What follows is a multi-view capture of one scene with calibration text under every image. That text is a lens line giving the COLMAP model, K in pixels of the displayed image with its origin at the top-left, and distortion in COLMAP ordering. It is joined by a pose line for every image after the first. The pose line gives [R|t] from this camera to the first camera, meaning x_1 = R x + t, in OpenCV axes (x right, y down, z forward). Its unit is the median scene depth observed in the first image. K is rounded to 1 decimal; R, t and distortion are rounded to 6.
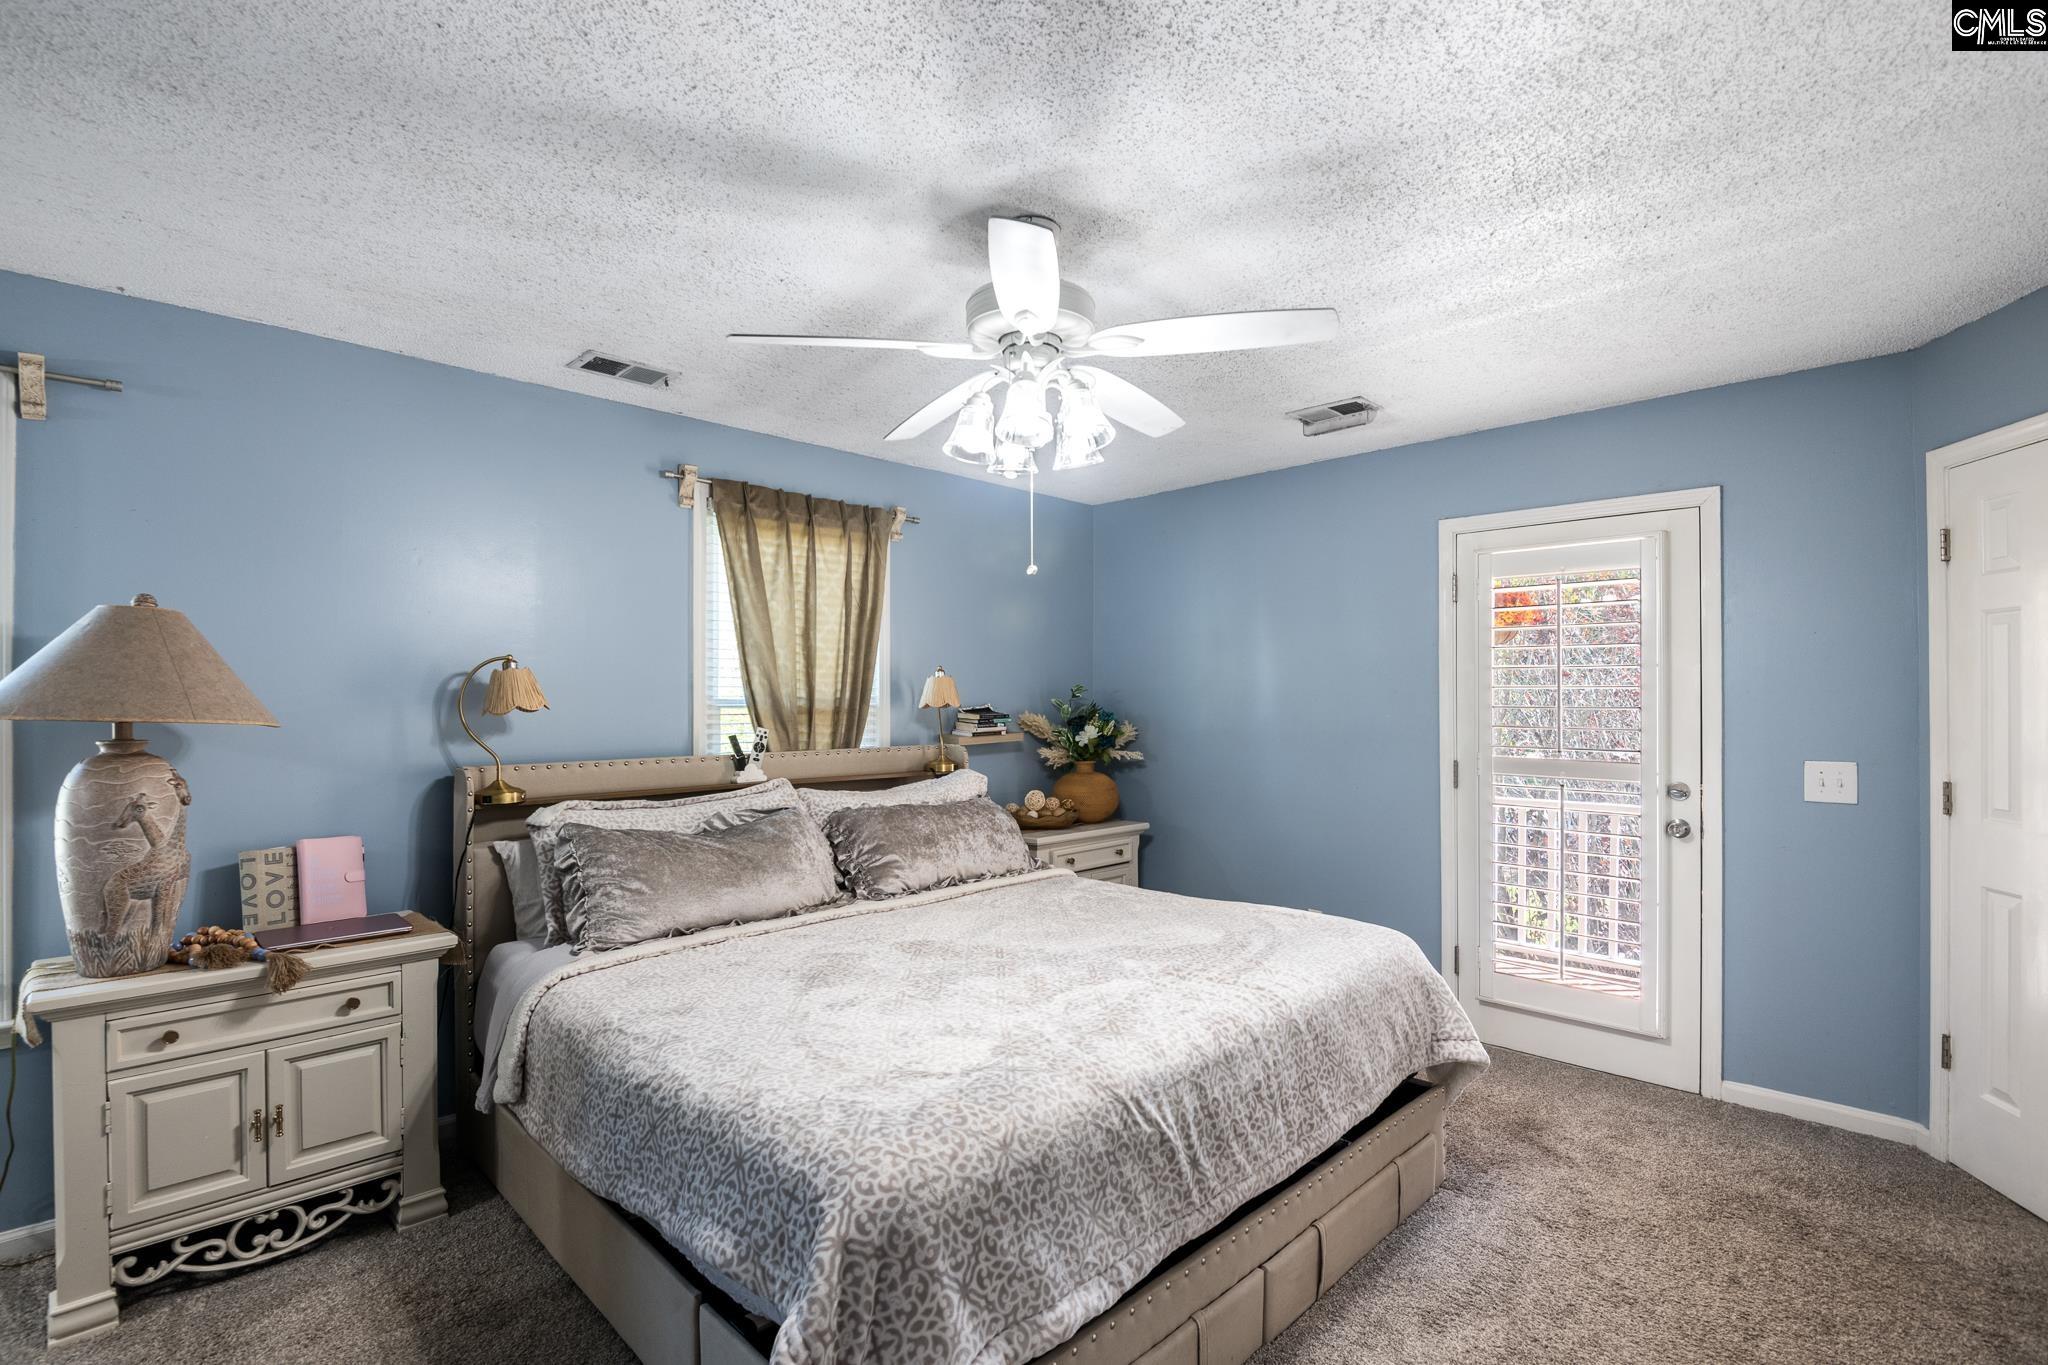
lens RADIAL K [[975.1, 0, 1024.0], [0, 975.1, 682.5], [0, 0, 1]] dist [0.000167, -0.014138]
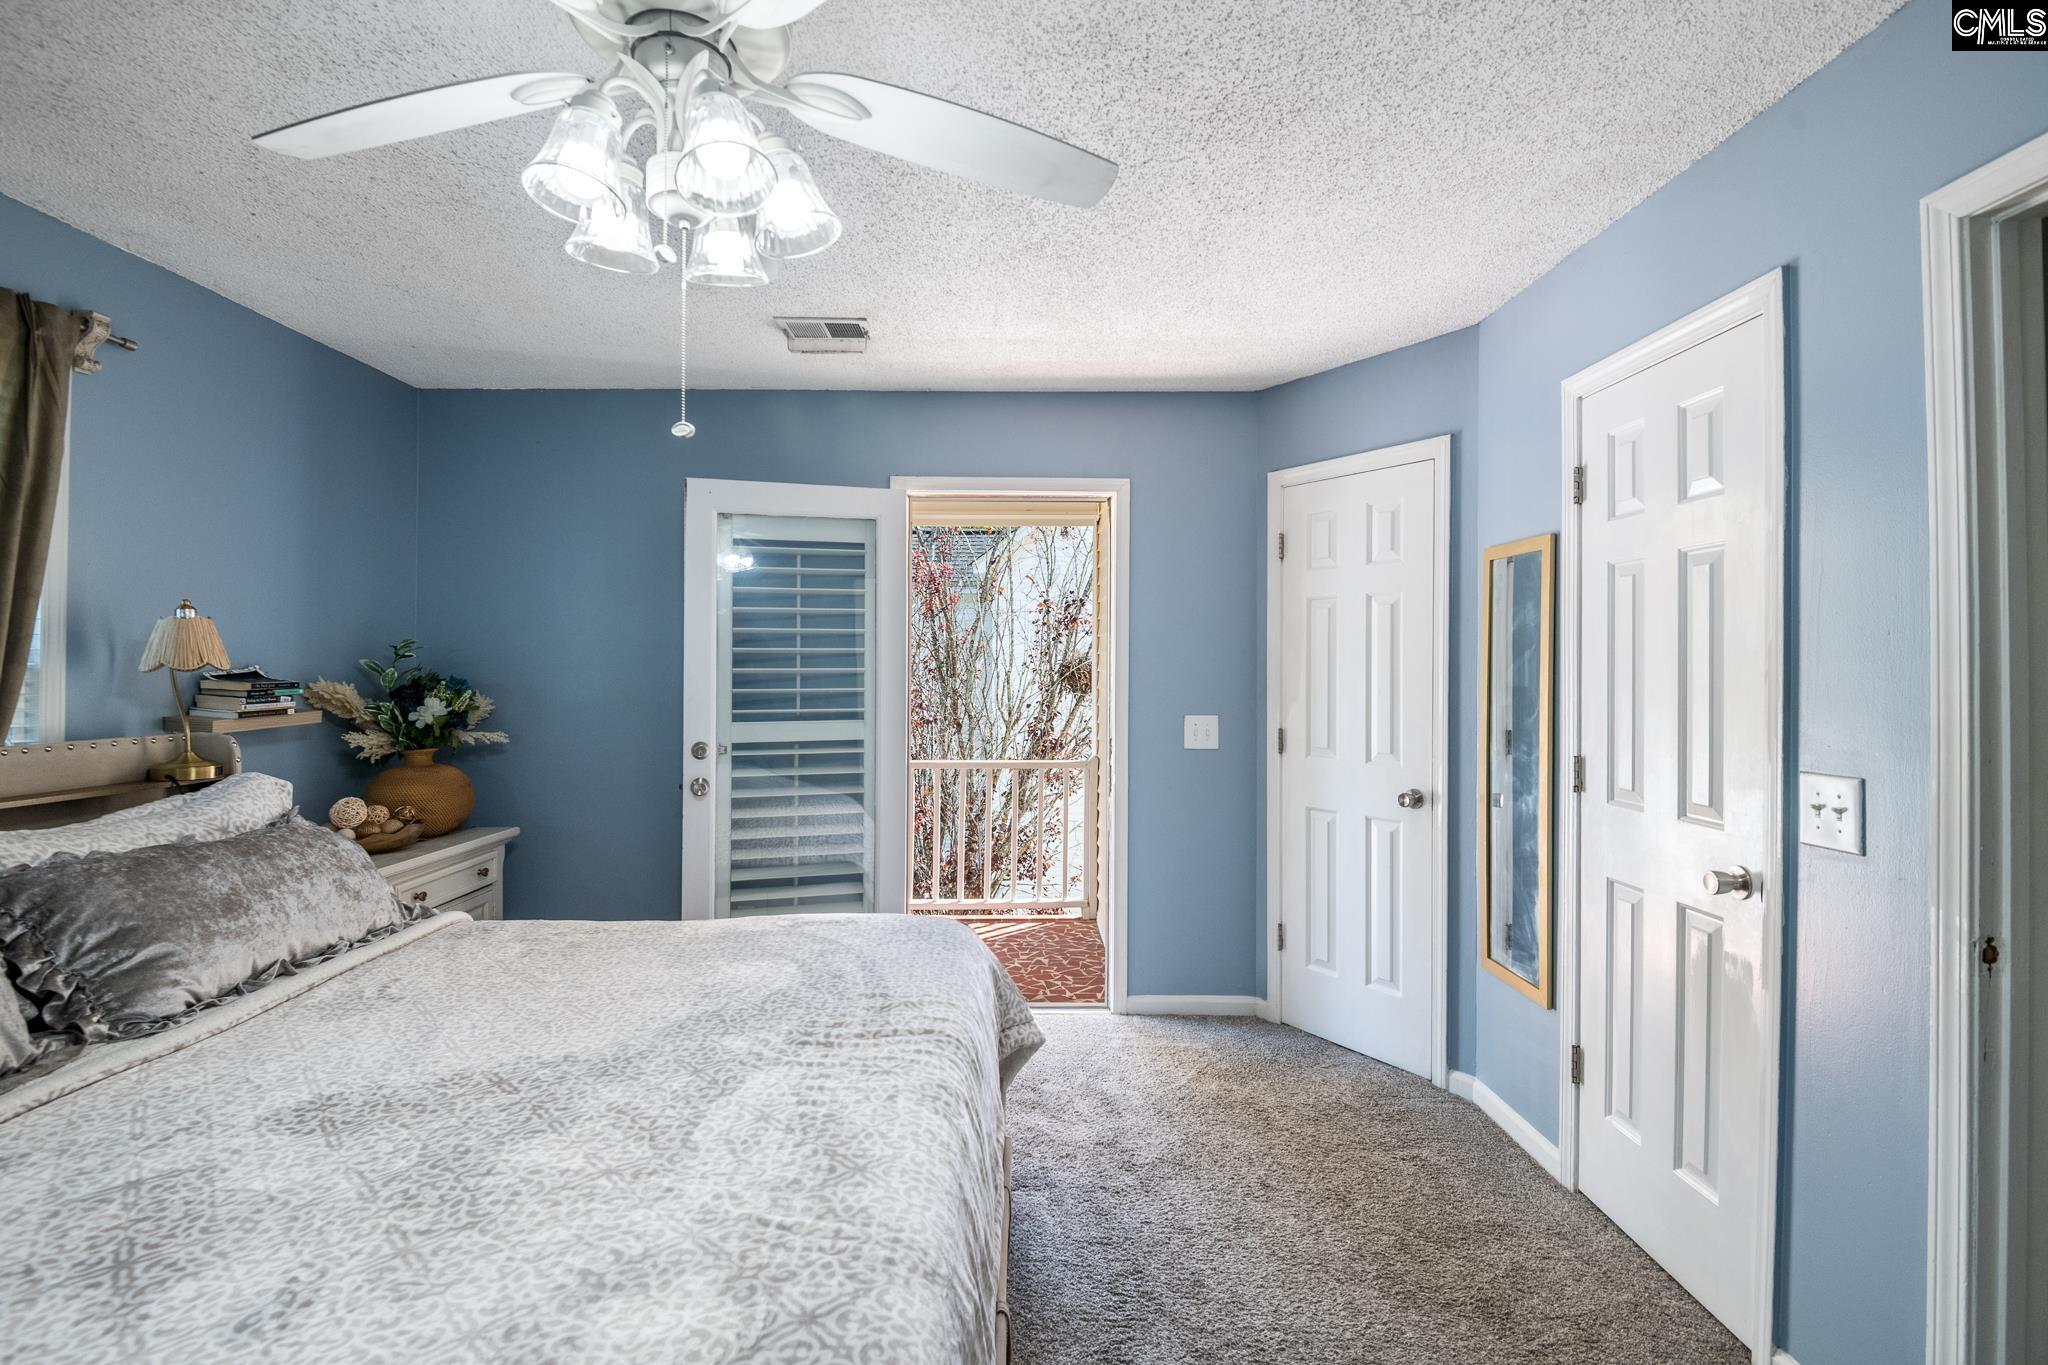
lens RADIAL K [[953.0, 0, 1026.5], [0, 953.0, 654.0], [0, 0, 1]] dist [-0.000594, -0.012638]
pose [[0.697086, 0.015386, 0.716822, -0.170582], [-0.015770, 0.999857, -0.006125, 0.013627], [-0.716814, -0.007035, 0.697229, 0.293517]]
